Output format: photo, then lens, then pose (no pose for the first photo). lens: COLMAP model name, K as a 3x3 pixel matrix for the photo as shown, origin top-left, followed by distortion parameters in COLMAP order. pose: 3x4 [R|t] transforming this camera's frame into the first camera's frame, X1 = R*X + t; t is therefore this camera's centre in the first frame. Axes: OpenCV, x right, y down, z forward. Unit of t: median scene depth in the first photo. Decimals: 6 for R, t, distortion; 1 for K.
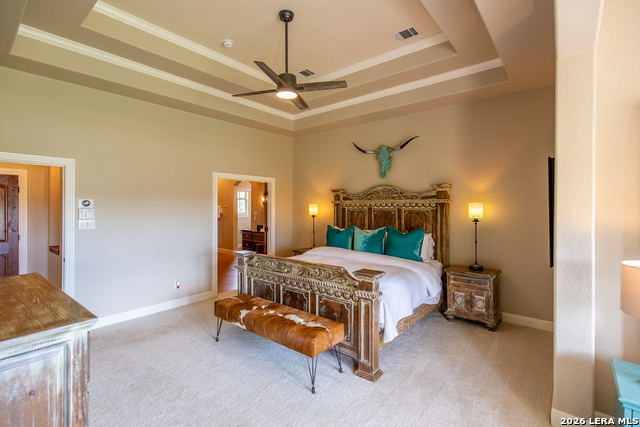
lens RADIAL K [[294.3, 0, 320.3], [0, 294.3, 210.5], [0, 0, 1]] dist [0.013745, 0.001204]
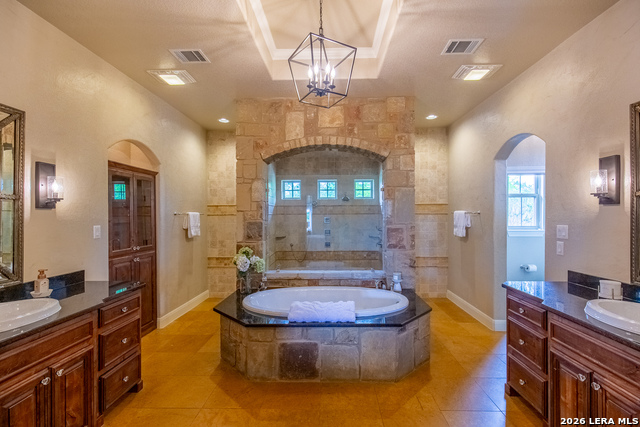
lens RADIAL K [[294.3, 0, 321.5], [0, 294.3, 218.0], [0, 0, 1]] dist [0.013745, 0.001204]
pose [[0.609242, 0.007138, -0.792952, -0.110016], [-0.010036, 0.999949, 0.001290, -0.003447], [0.792921, 0.007172, 0.609282, 0.533630]]
